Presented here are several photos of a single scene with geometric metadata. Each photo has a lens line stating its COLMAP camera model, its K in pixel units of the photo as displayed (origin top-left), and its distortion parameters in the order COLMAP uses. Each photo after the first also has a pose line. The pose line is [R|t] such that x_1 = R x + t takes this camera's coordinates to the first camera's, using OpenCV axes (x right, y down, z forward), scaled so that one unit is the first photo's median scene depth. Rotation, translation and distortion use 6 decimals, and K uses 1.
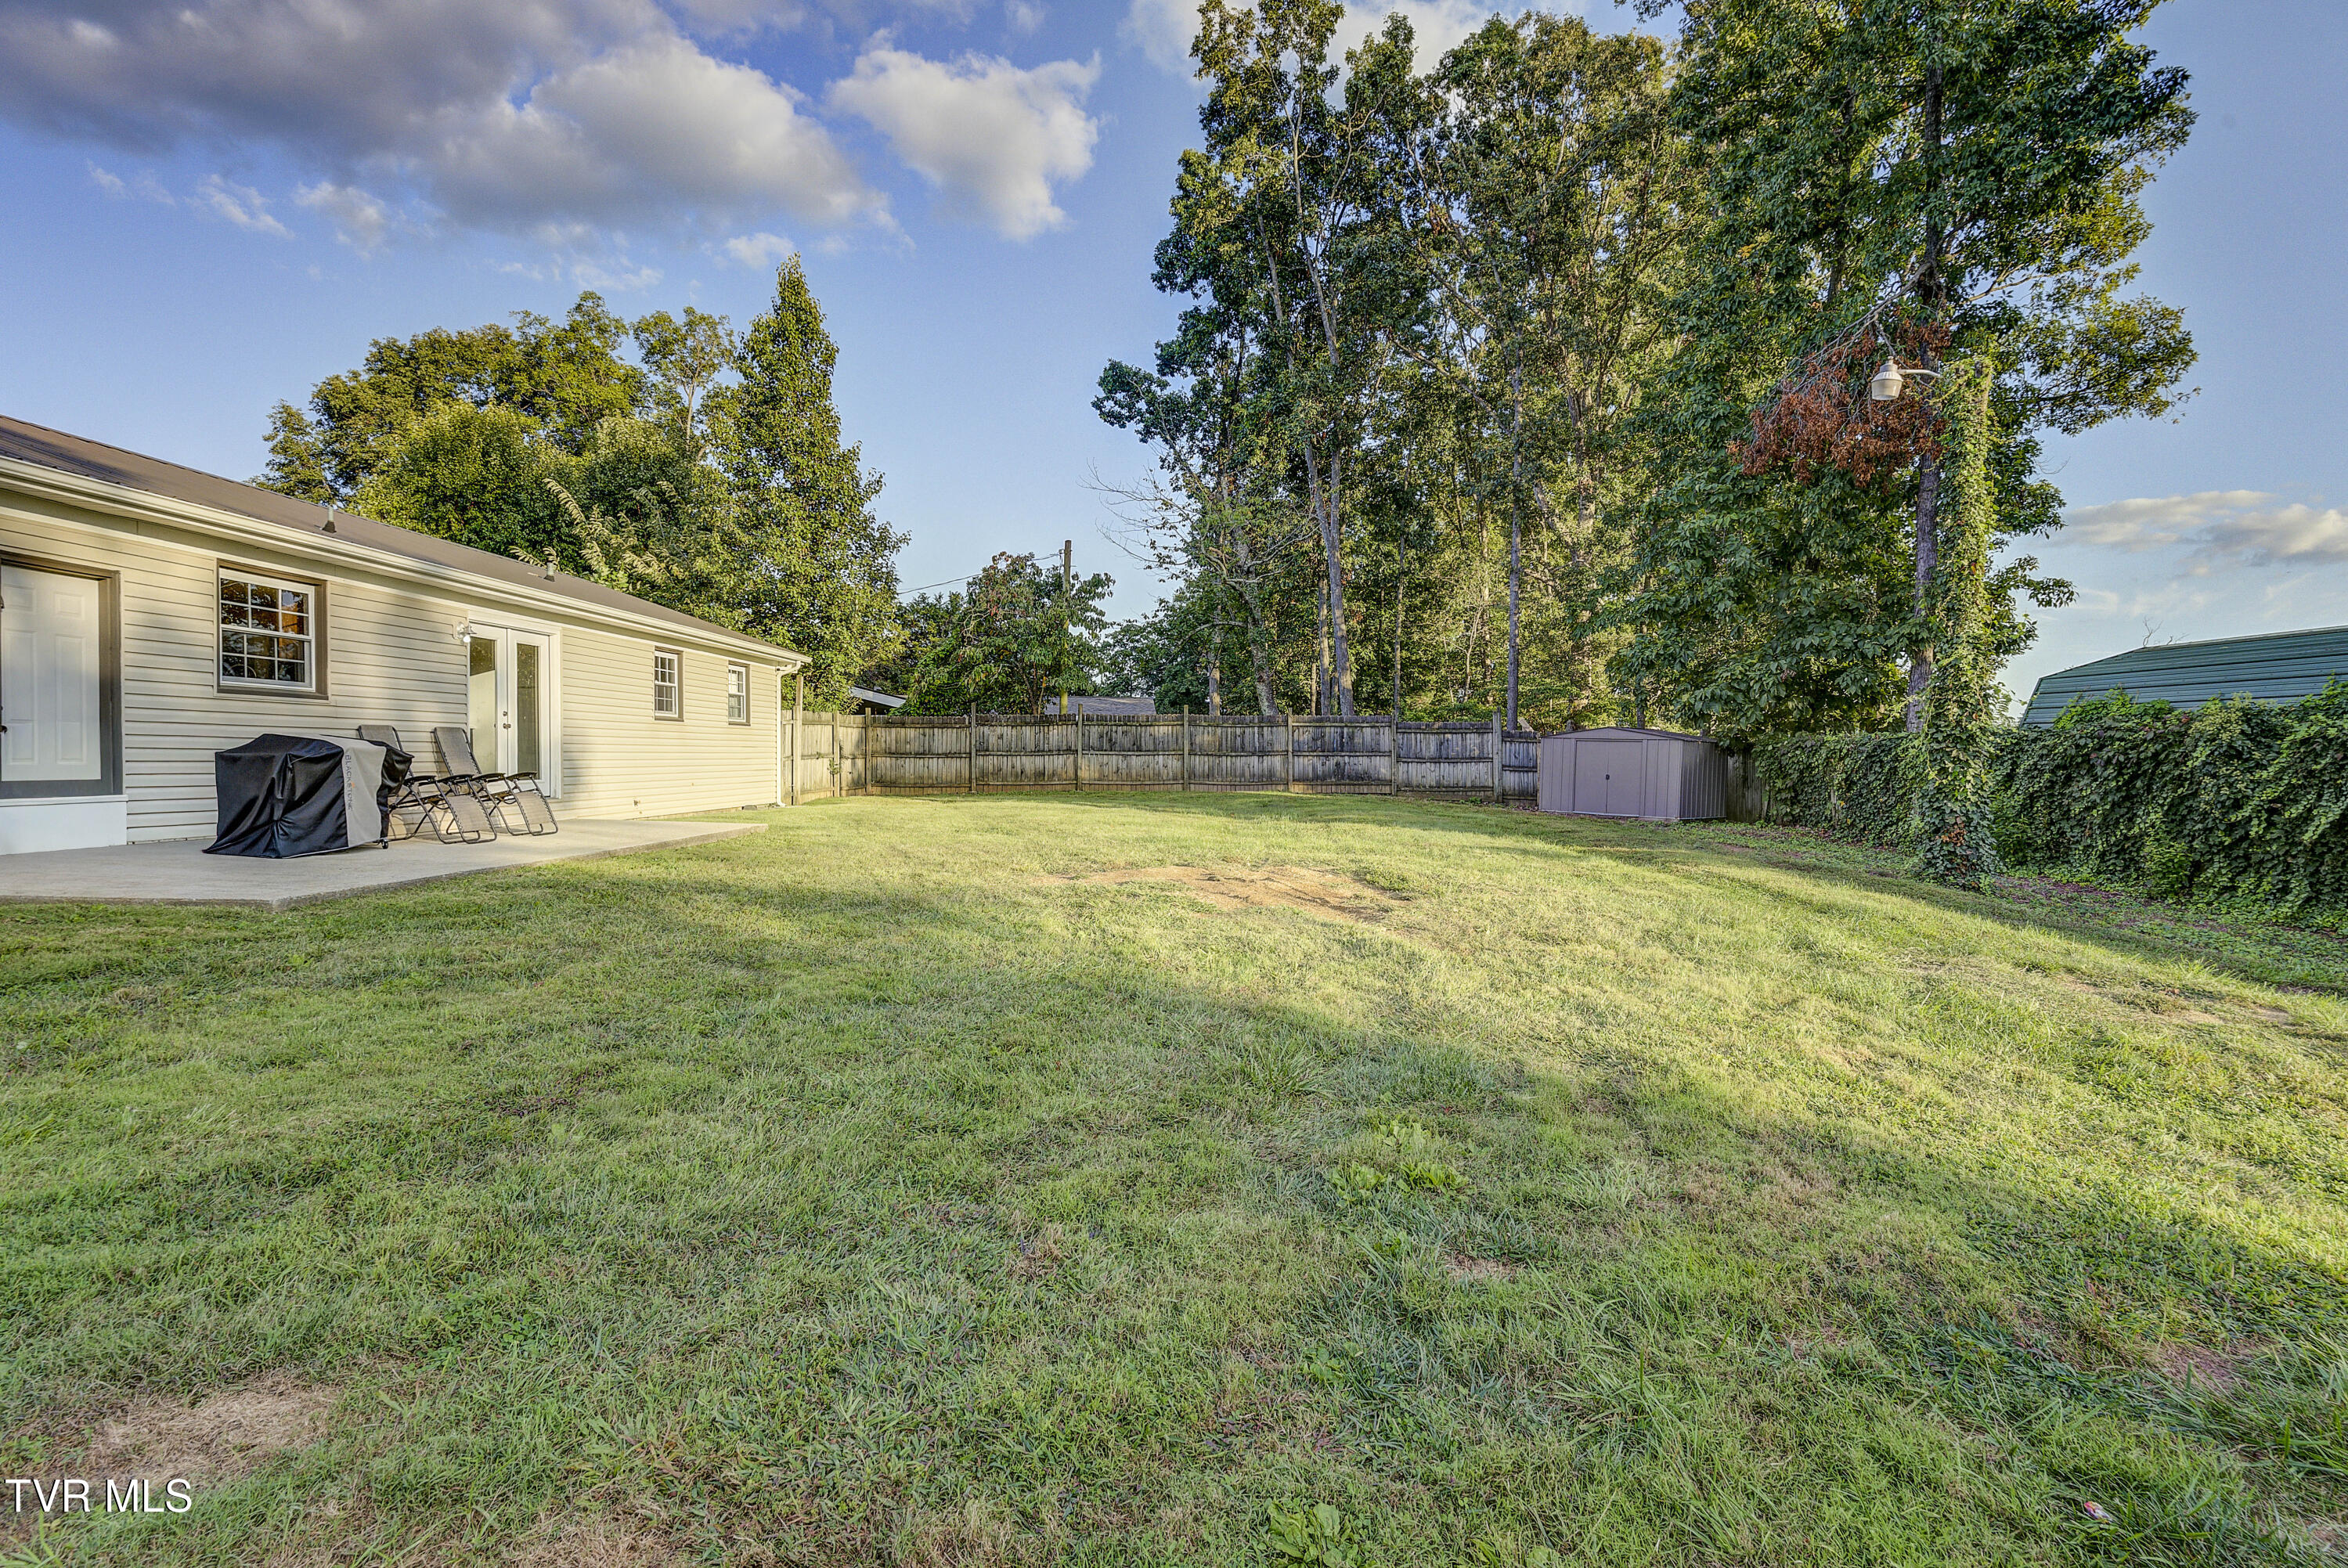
lens RADIAL K [[1251.8, 0, 1243.5], [0, 1251.8, 786.1], [0, 0, 1]] dist [-0.012274, 0.000282]
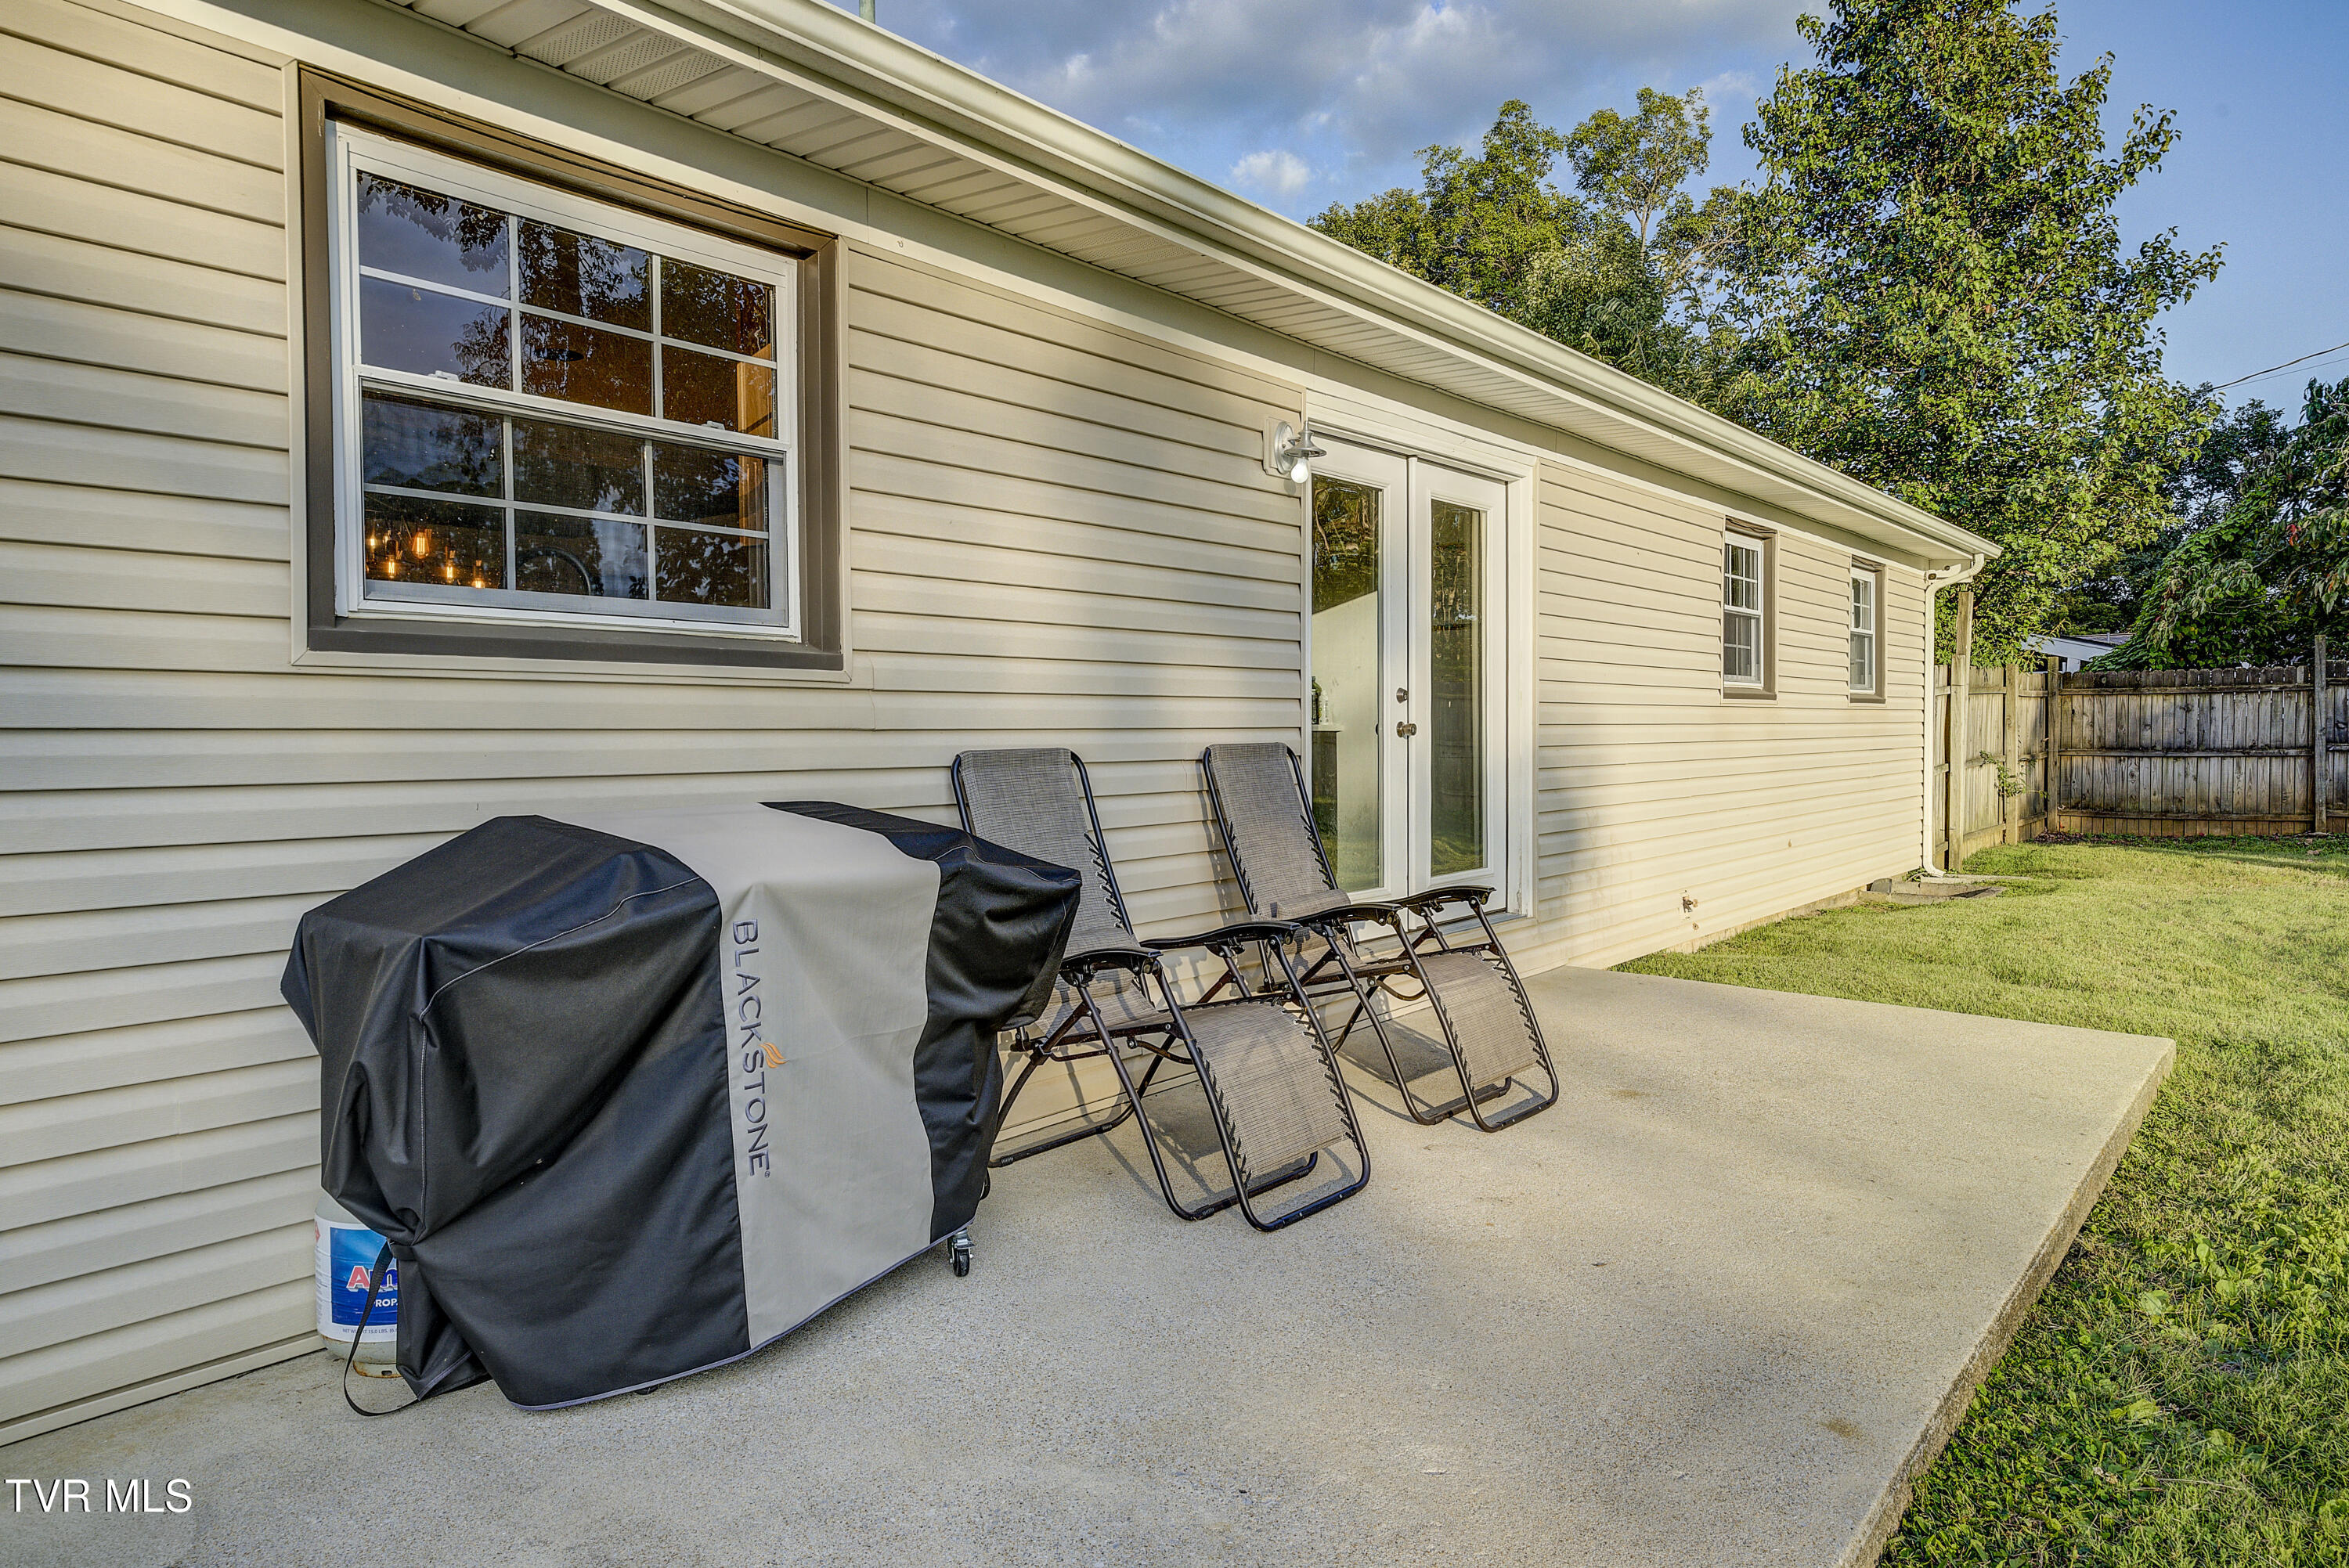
lens RADIAL K [[1518.2, 0, 1174.5], [0, 1518.2, 784.0], [0, 0, 1]] dist [0.040211, -0.000518]
pose [[0.773423, 0.010227, -0.633808, -0.220952], [-0.002733, 0.999914, 0.012800, -0.022918], [0.633885, -0.008168, 0.773384, 0.374834]]
